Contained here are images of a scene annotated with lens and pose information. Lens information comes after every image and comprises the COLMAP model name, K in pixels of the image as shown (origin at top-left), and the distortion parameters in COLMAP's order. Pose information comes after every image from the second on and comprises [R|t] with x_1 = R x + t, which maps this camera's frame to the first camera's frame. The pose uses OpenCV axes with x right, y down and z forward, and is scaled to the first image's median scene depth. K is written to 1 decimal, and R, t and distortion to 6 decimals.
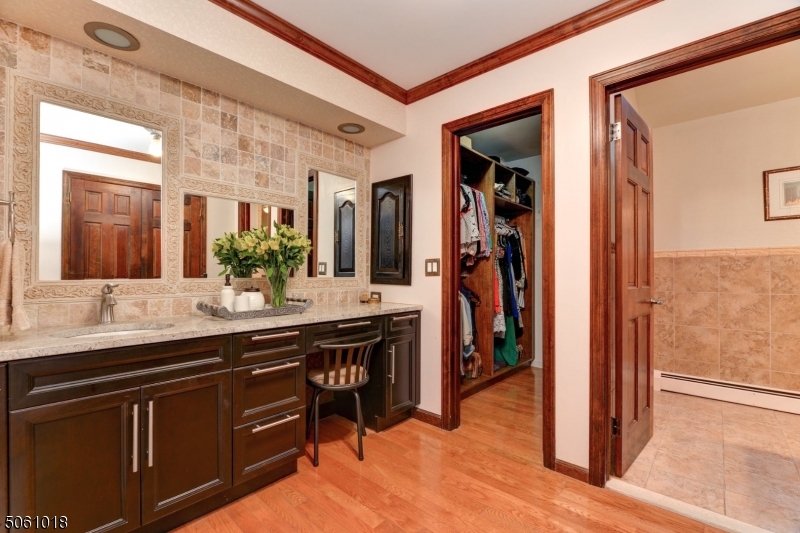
lens RADIAL K [[353.5, 0, 400.0], [0, 353.5, 266.5], [0, 0, 1]] dist [0.012857, -0.000615]
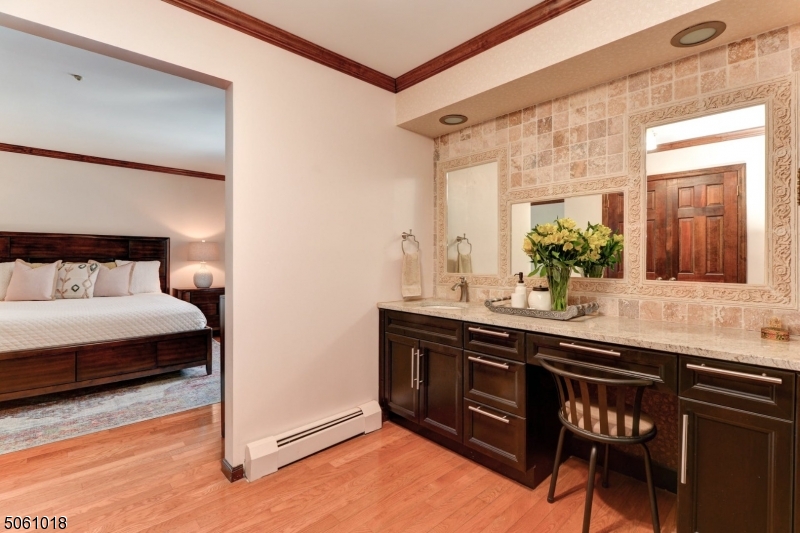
lens RADIAL K [[381.8, 0, 402.5], [0, 381.8, 263.6], [0, 0, 1]] dist [0.000780, 0.000350]
pose [[-0.094777, -0.003184, -0.995493, 0.659481], [-0.008798, 0.999959, -0.002360, 0.000033], [0.995460, 0.008534, -0.094801, 0.696649]]
